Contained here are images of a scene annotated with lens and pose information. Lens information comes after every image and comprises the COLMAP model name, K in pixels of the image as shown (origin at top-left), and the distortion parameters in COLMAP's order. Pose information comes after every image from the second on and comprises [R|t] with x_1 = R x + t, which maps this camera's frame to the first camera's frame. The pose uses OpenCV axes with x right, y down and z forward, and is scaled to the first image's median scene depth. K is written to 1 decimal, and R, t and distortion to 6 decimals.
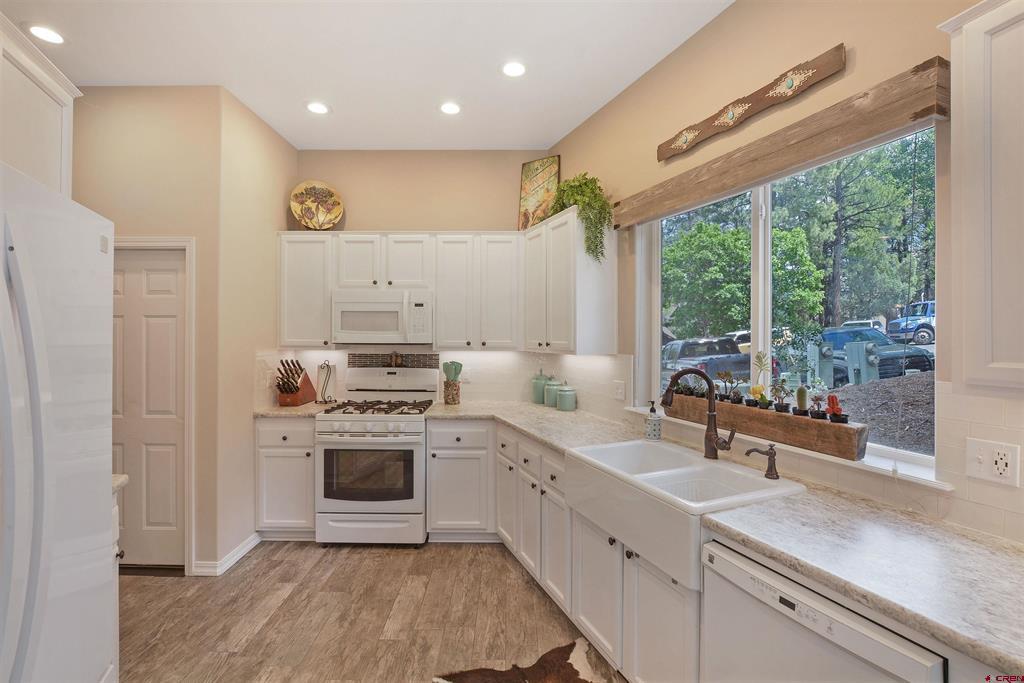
lens RADIAL K [[461.4, 0, 510.8], [0, 461.4, 336.1], [0, 0, 1]] dist [-0.020715, 0.000438]
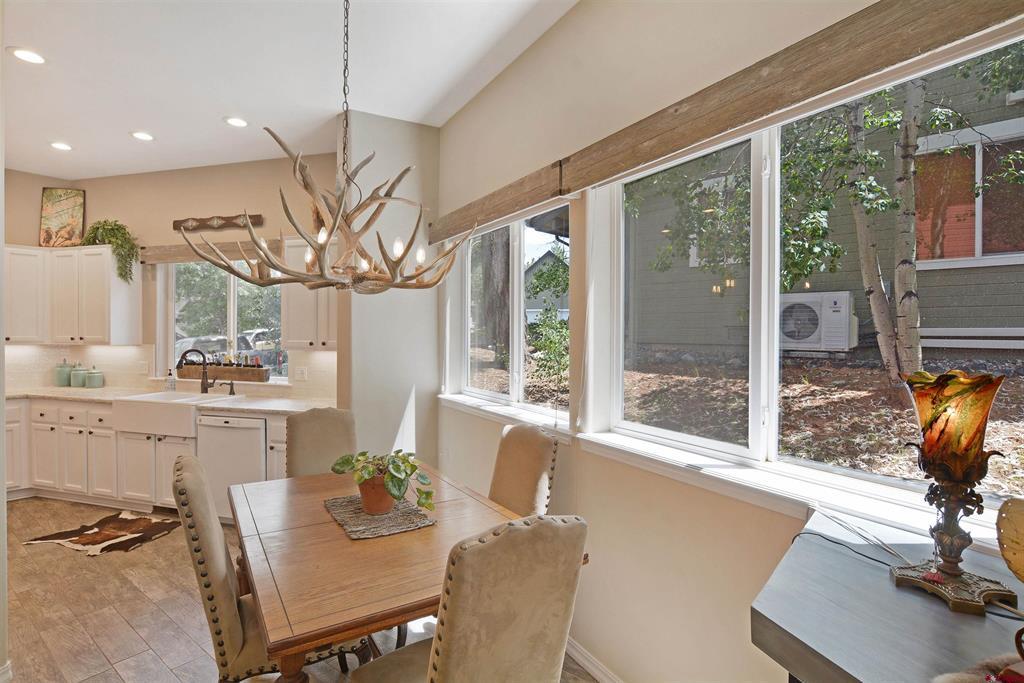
lens RADIAL K [[499.0, 0, 513.9], [0, 499.0, 337.2], [0, 0, 1]] dist [-0.022492, -0.000260]
pose [[0.599402, -0.004090, 0.800438, -0.416278], [-0.000552, 0.999985, 0.005523, 0.007252], [-0.800448, -0.003753, 0.599390, -1.191621]]
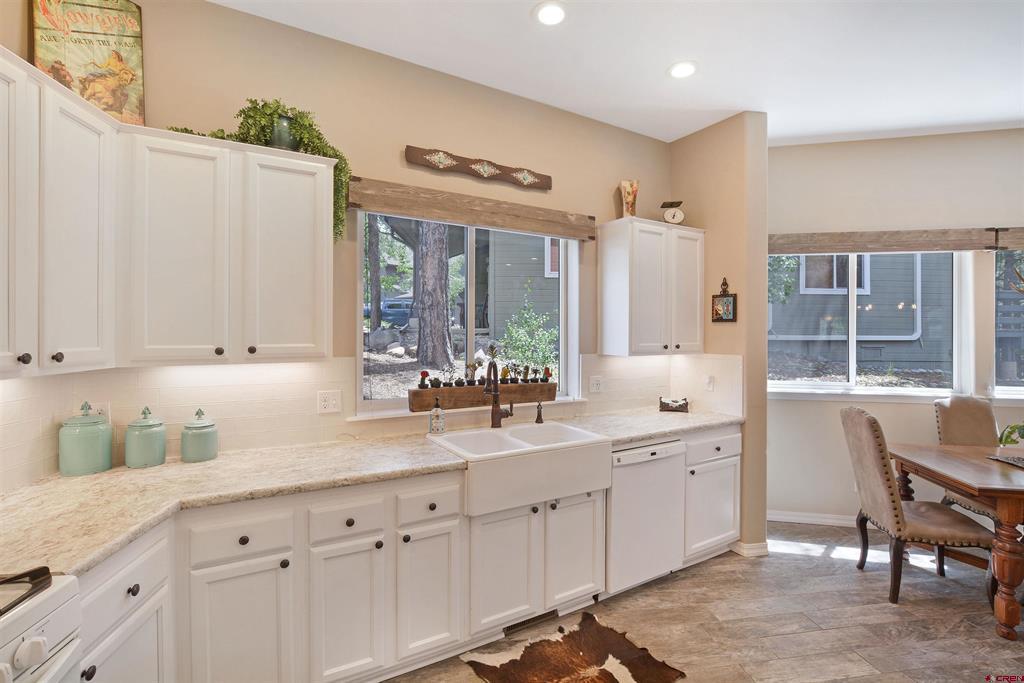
lens RADIAL K [[442.2, 0, 513.8], [0, 442.2, 335.1], [0, 0, 1]] dist [-0.027976, 0.000025]
pose [[-0.127751, -0.000566, 0.991806, -0.713241], [0.002059, 0.999998, 0.000836, -0.000352], [-0.991804, 0.002149, -0.127749, 0.960481]]
